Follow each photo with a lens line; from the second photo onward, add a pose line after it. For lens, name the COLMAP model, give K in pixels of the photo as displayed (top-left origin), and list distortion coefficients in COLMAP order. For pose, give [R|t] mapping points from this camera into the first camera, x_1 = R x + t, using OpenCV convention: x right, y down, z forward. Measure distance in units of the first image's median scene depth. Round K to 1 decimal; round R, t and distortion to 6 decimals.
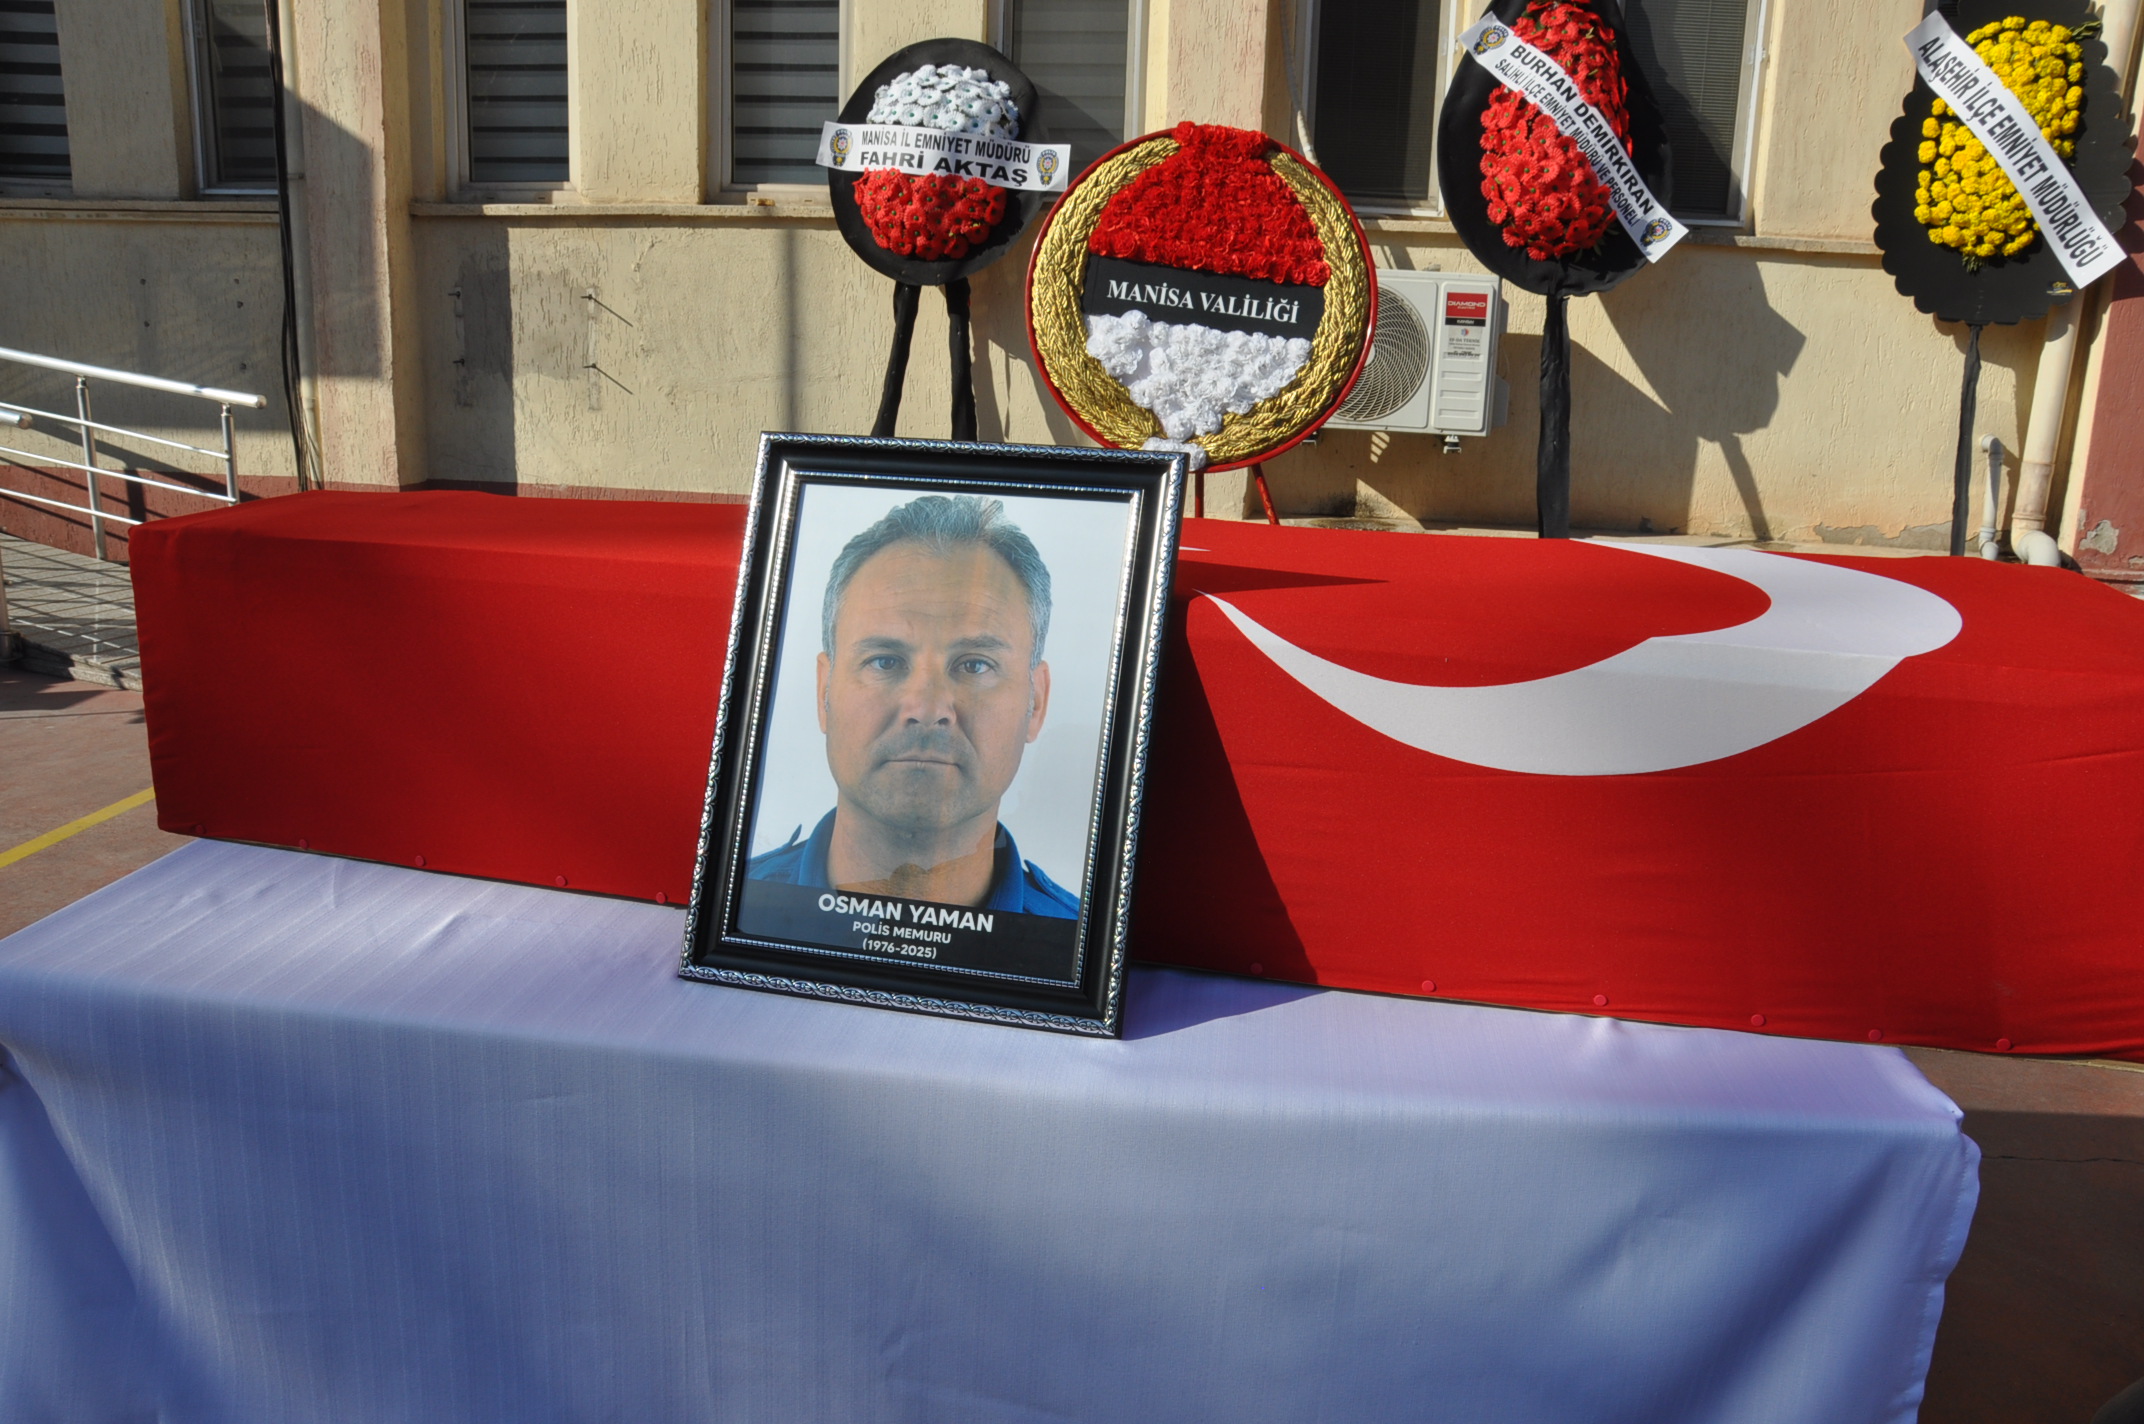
lens RADIAL K [[1675.1, 0, 1072.0], [0, 1675.1, 712.0], [0, 0, 1]] dist [-0.168764, 0.134467]
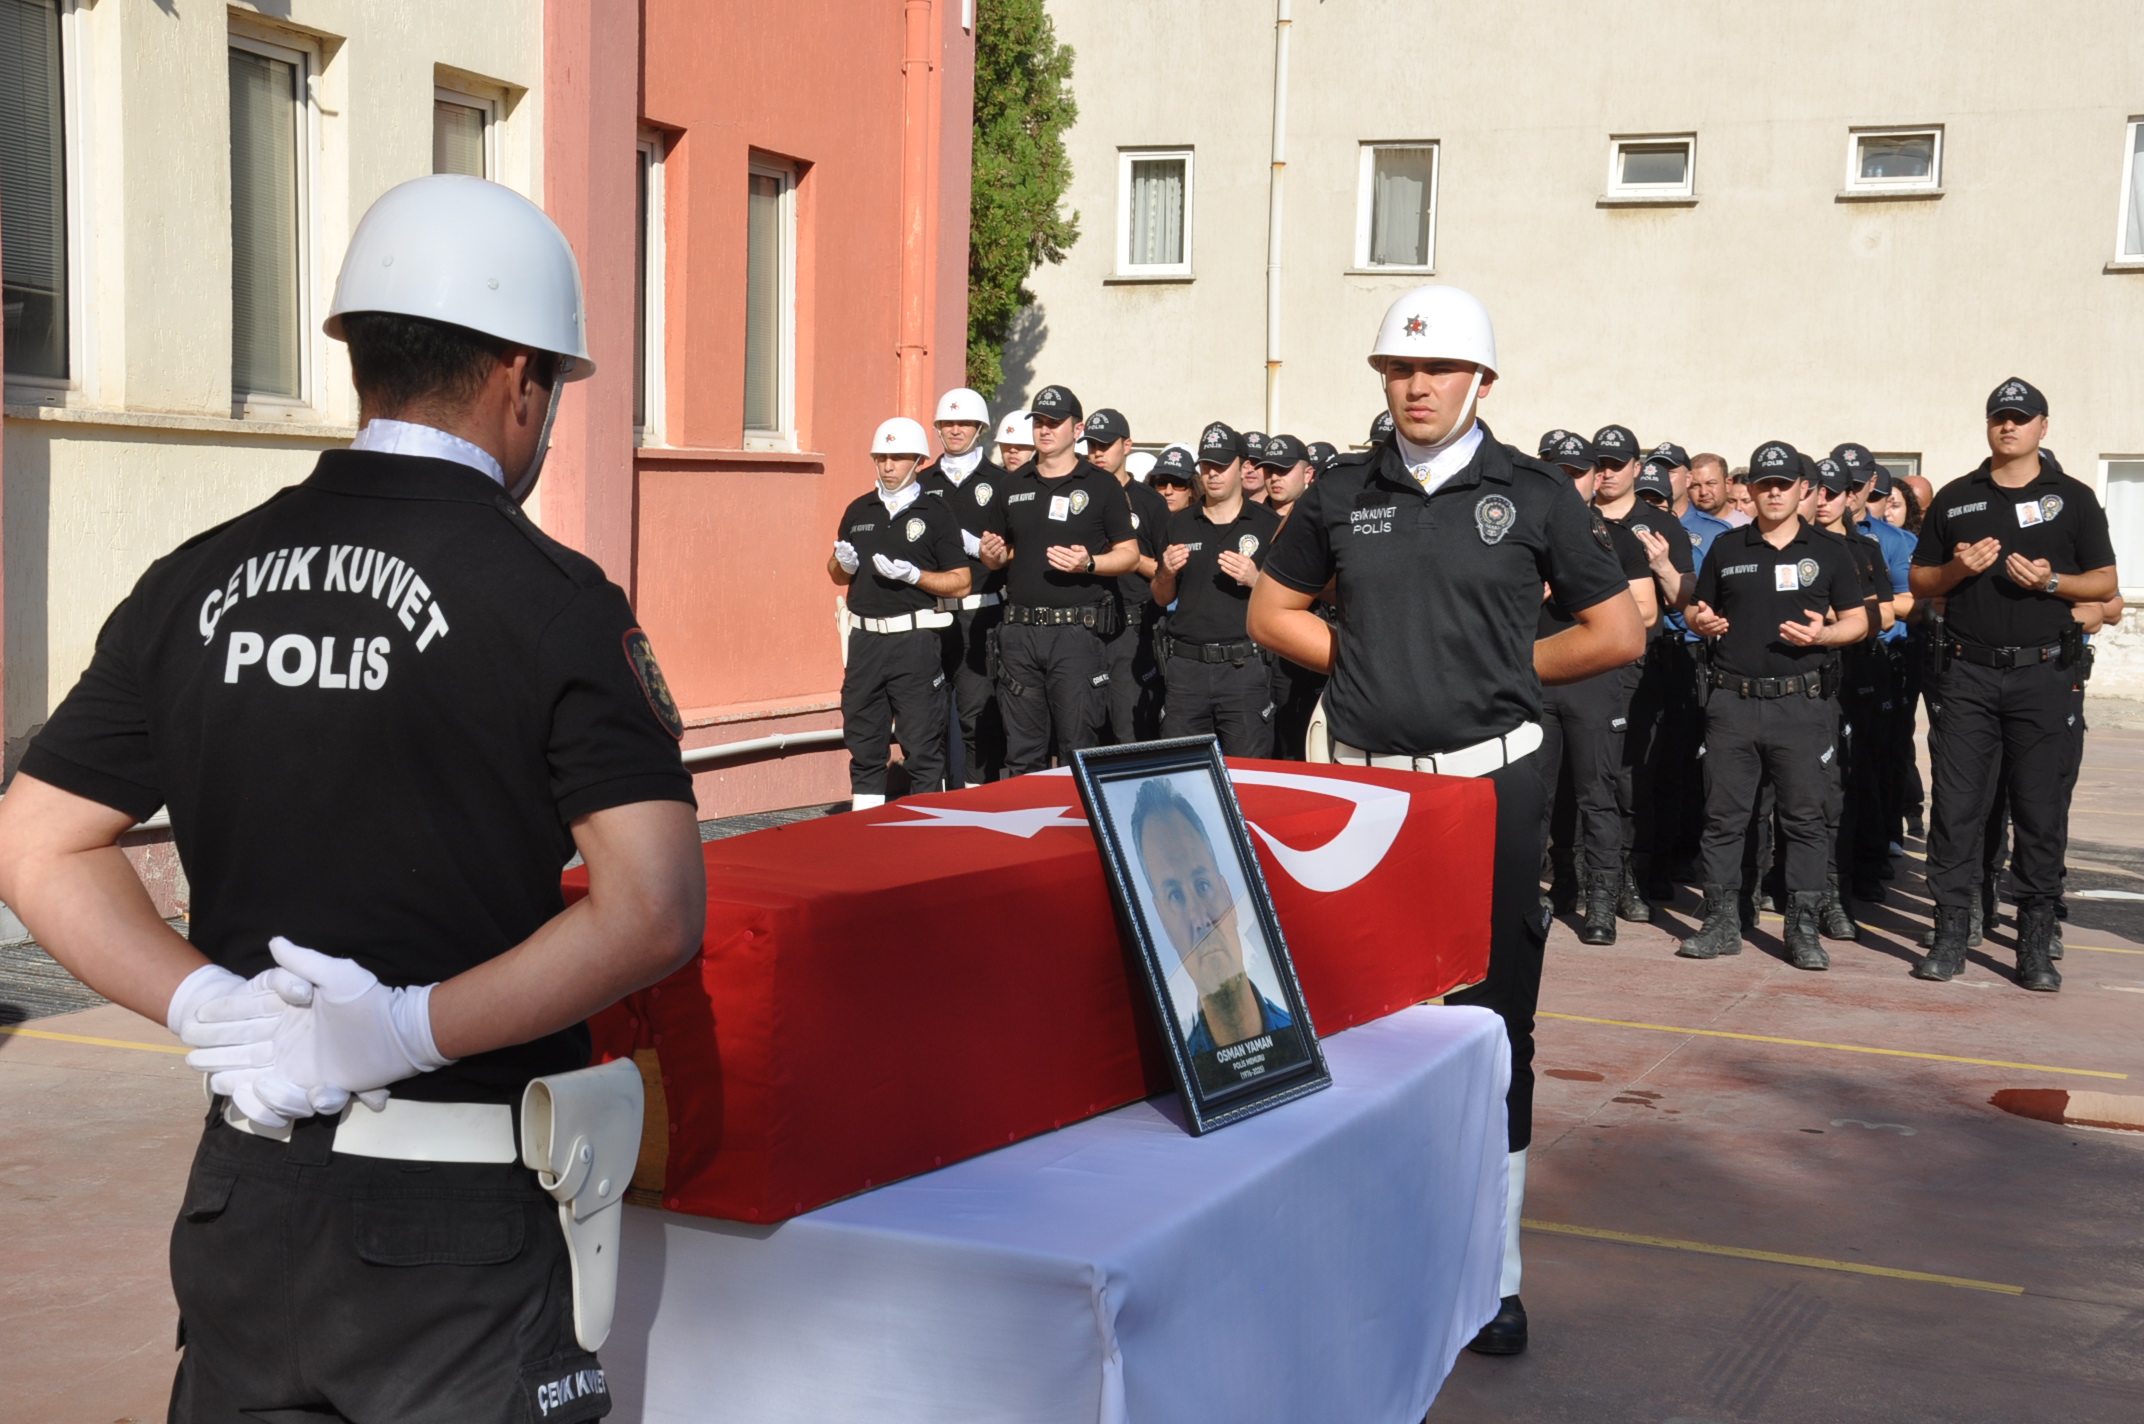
lens RADIAL K [[3050.7, 0, 1072.0], [0, 3050.7, 712.0], [0, 0, 1]] dist [0.209332, 0.059878]
pose [[0.258957, -0.092254, 0.961473, -0.678158], [0.210299, 0.976933, 0.037097, -0.076669], [-0.942717, 0.192590, 0.272385, 0.080932]]
